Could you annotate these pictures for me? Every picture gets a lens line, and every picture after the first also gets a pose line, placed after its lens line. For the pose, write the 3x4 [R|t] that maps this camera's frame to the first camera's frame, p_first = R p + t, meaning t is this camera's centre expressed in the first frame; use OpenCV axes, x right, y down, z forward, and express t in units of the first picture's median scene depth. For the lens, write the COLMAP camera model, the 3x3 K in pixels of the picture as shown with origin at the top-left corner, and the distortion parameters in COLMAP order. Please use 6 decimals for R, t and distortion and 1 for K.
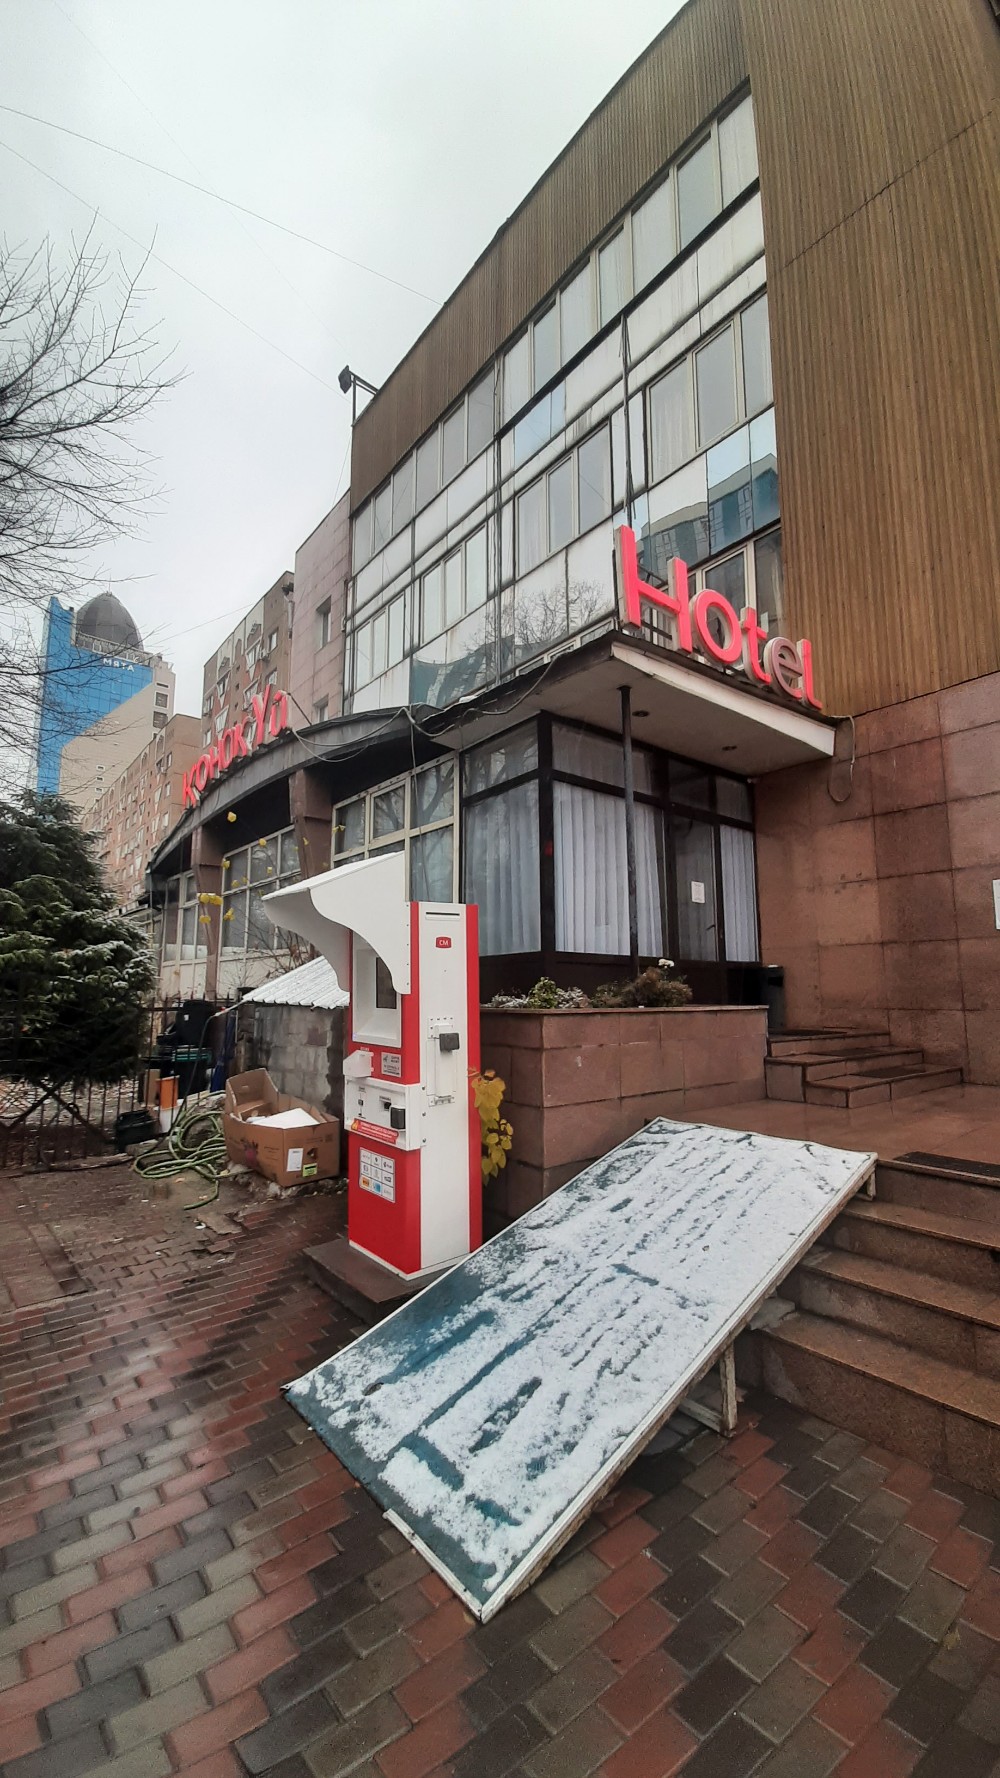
lens RADIAL K [[722.5, 0, 494.0], [0, 722.5, 900.2], [0, 0, 1]] dist [0.000390, 0.000090]
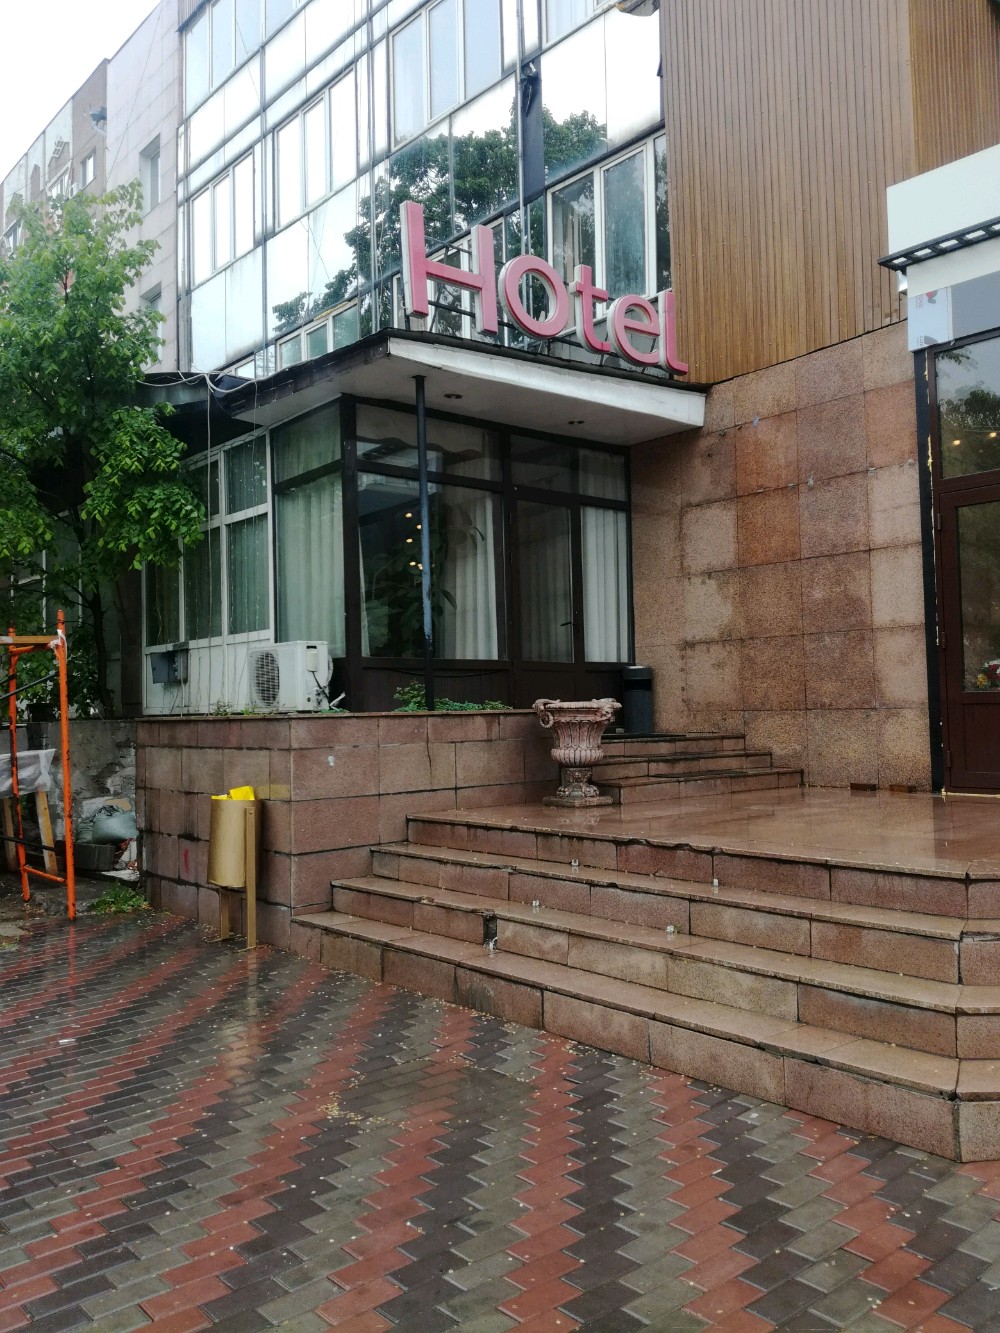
lens RADIAL K [[1077.4, 0, 500.0], [0, 1077.4, 666.5], [0, 0, 1]] dist [0.106738, -0.233228]
pose [[0.998702, -0.022390, 0.045754, 0.144948], [0.018353, 0.996054, 0.086826, -0.026410], [-0.047518, -0.085874, 0.995172, -0.298888]]
